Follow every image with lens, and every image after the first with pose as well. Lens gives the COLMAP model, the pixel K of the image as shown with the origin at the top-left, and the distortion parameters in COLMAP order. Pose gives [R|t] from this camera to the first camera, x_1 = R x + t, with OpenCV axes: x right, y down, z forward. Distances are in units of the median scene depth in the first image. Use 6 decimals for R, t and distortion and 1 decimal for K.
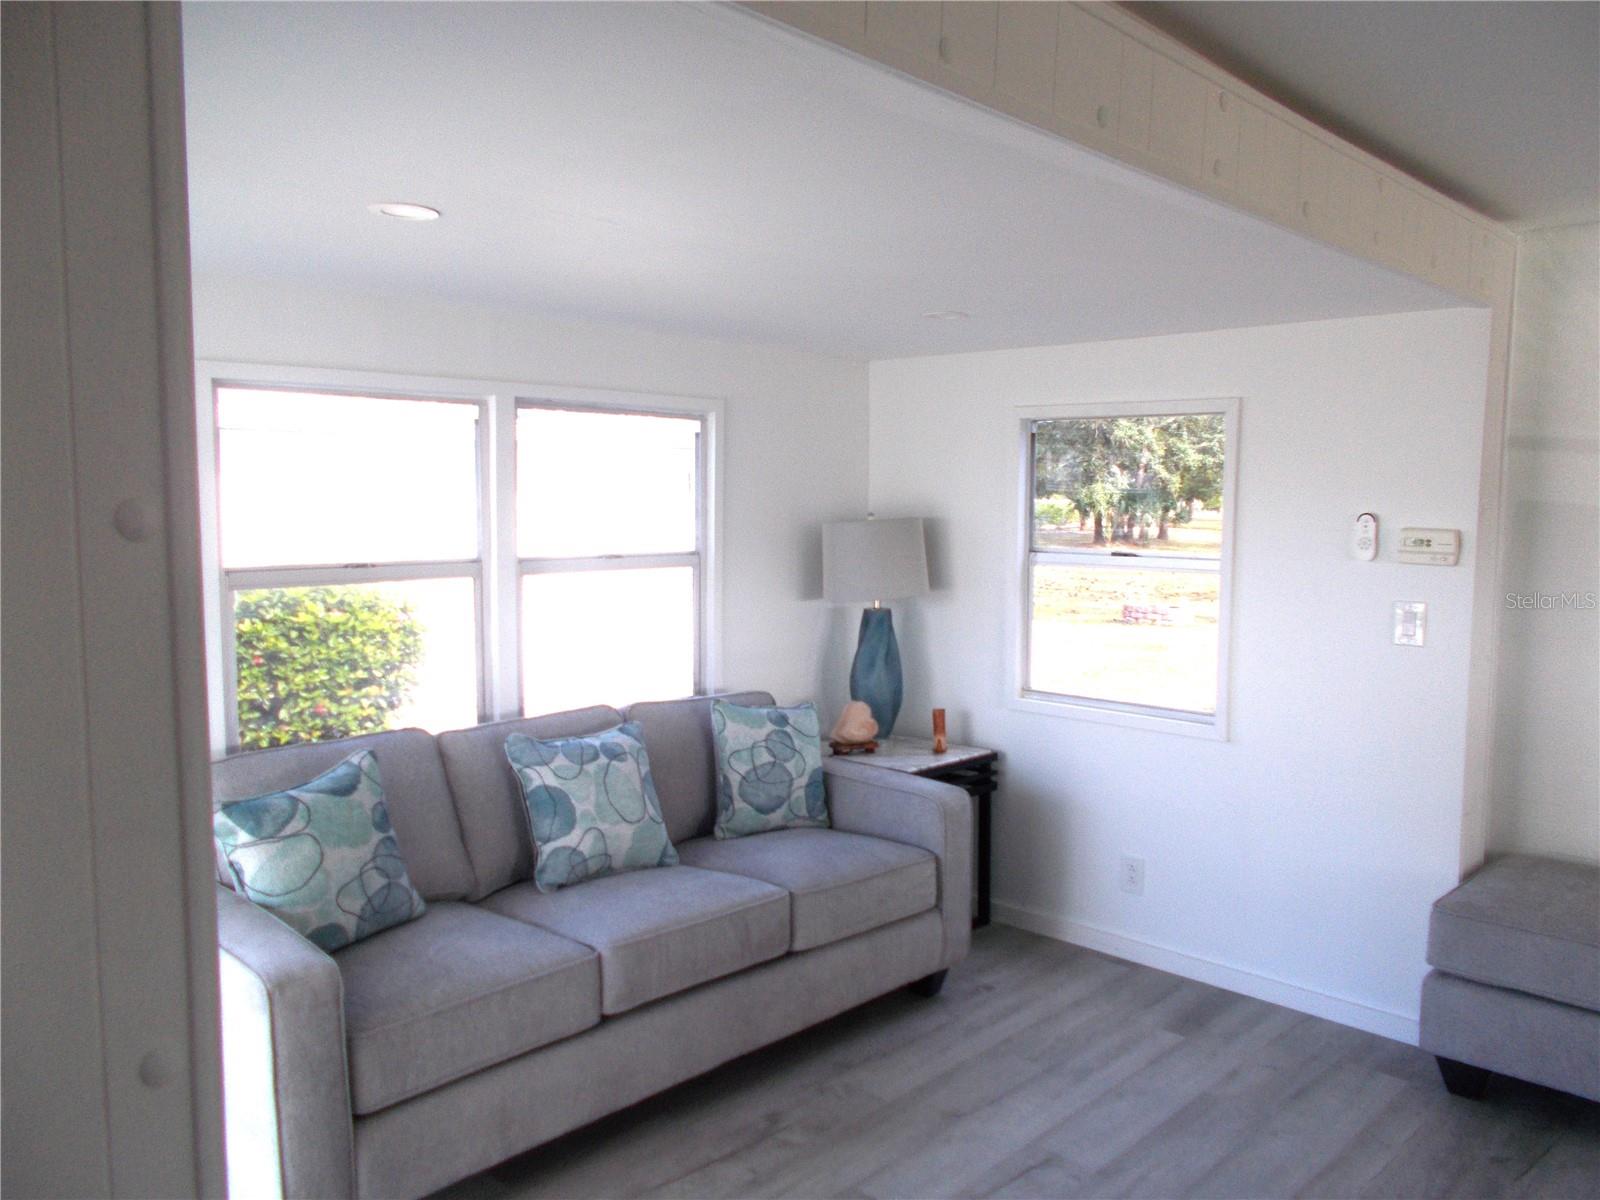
lens RADIAL K [[1212.6, 0, 799.4], [0, 1212.6, 605.2], [0, 0, 1]] dist [0.006200, -0.017411]
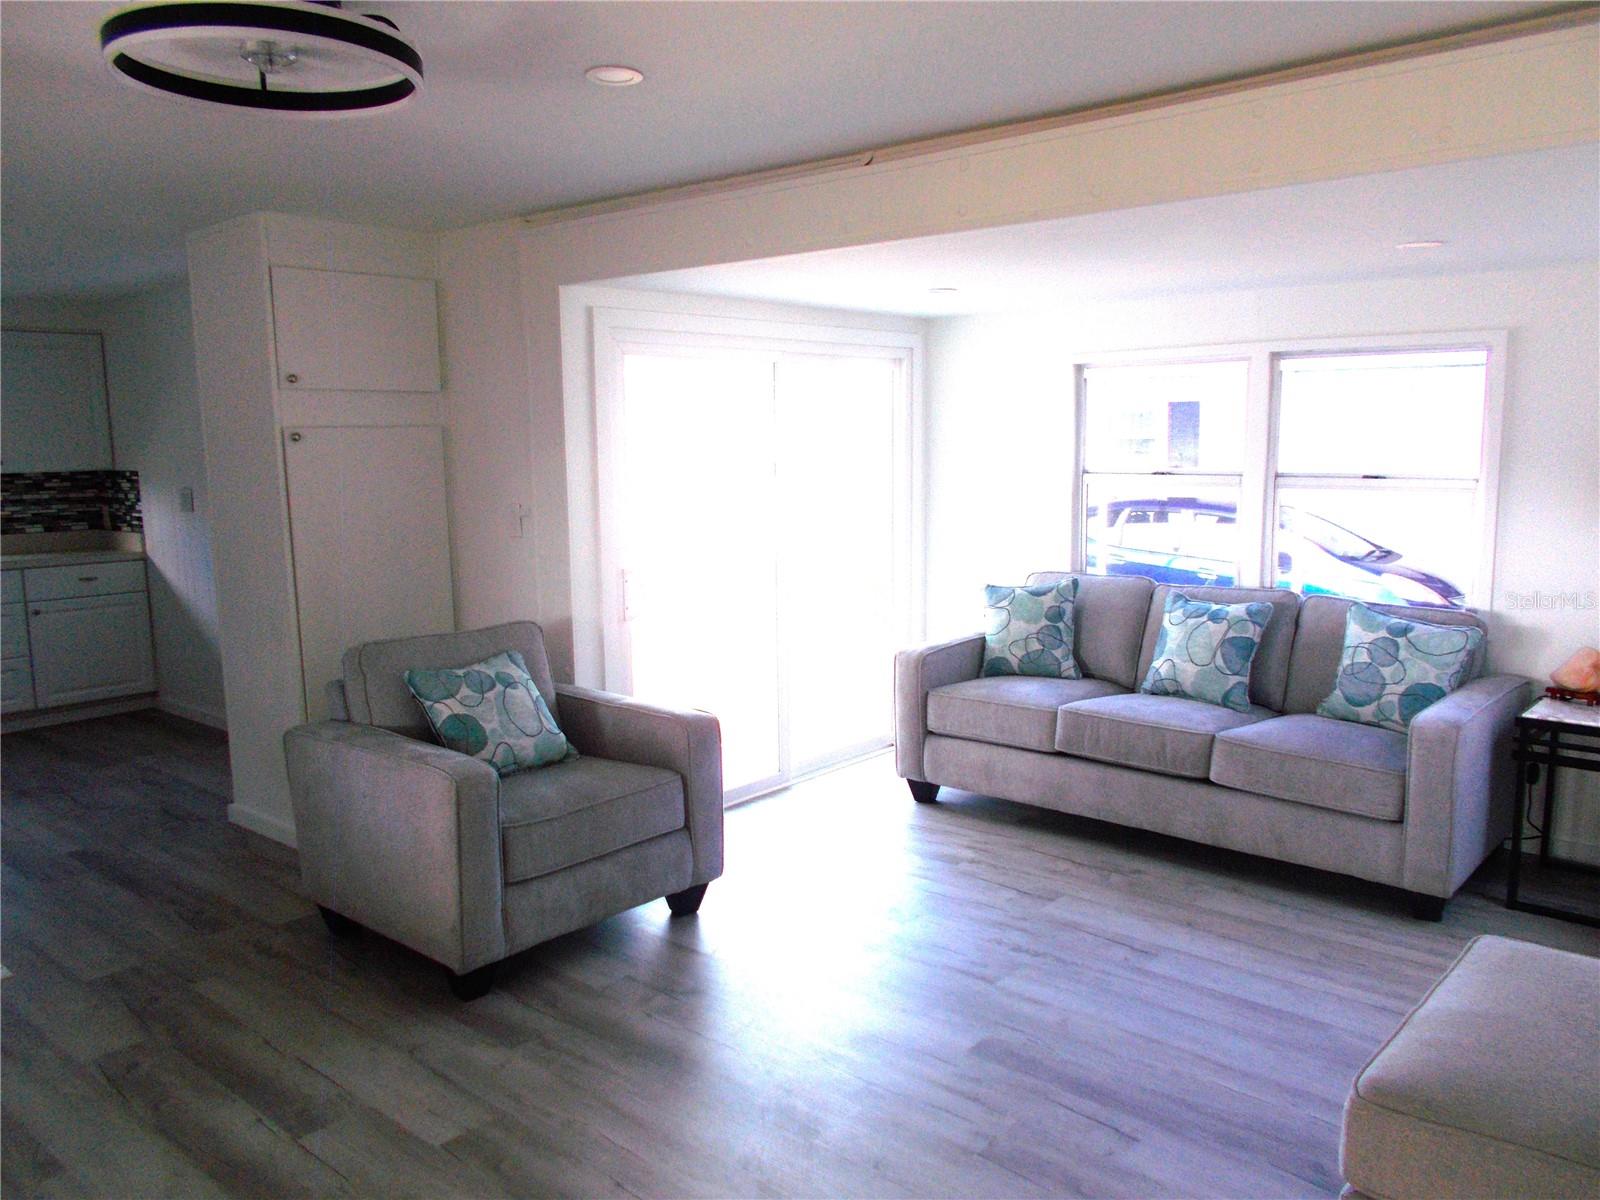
lens RADIAL K [[1212.6, 0, 799.4], [0, 1212.6, 605.2], [0, 0, 1]] dist [0.006200, -0.017411]
pose [[0.040579, 0.130329, -0.990640, 1.240538], [-0.077596, 0.988873, 0.126918, -0.028467], [0.996159, 0.071720, 0.050241, 0.490914]]
